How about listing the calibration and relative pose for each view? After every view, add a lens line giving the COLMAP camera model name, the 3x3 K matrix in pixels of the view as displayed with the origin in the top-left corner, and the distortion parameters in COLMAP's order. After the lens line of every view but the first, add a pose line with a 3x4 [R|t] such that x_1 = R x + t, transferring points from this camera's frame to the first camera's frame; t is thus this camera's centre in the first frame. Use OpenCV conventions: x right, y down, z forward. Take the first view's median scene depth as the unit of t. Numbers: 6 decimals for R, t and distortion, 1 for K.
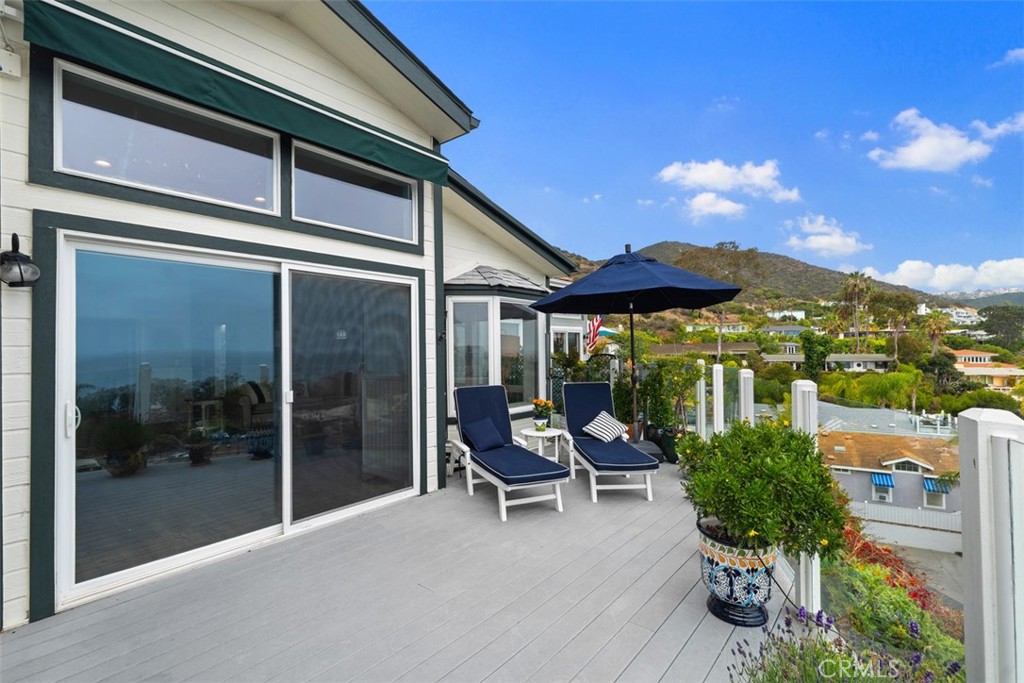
lens RADIAL K [[460.5, 0, 514.7], [0, 460.5, 342.6], [0, 0, 1]] dist [0.004504, -0.000746]
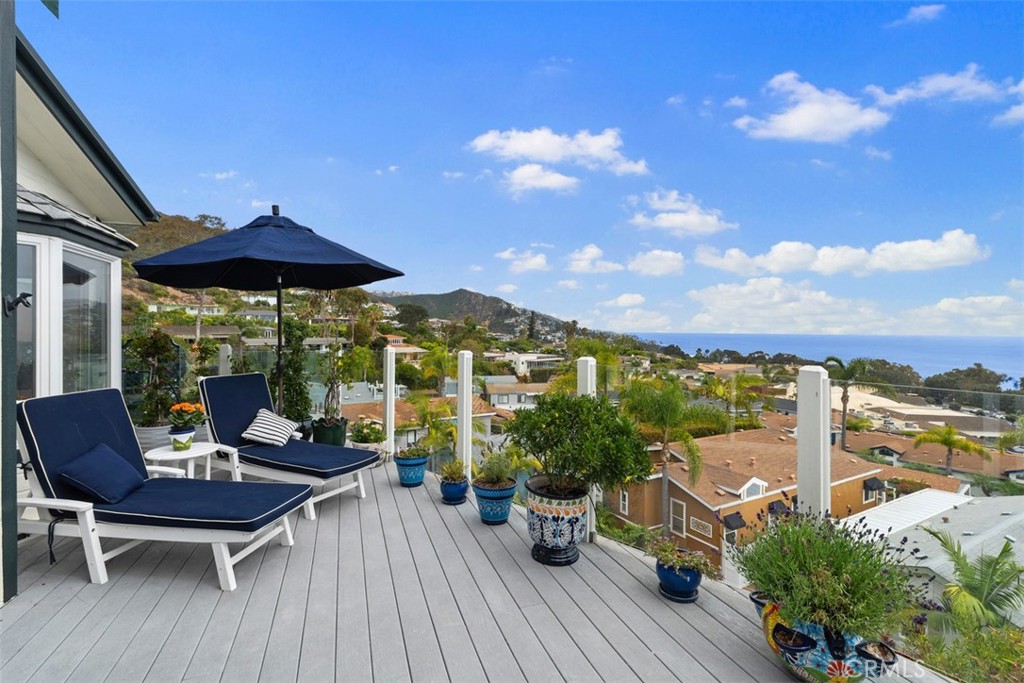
lens RADIAL K [[460.5, 0, 504.5], [0, 460.5, 332.7], [0, 0, 1]] dist [0.004504, -0.000746]
pose [[0.525520, 0.007987, 0.850744, -0.268505], [-0.019418, 0.999808, 0.002608, 0.006373], [-0.850559, -0.017890, 0.525575, 0.227322]]
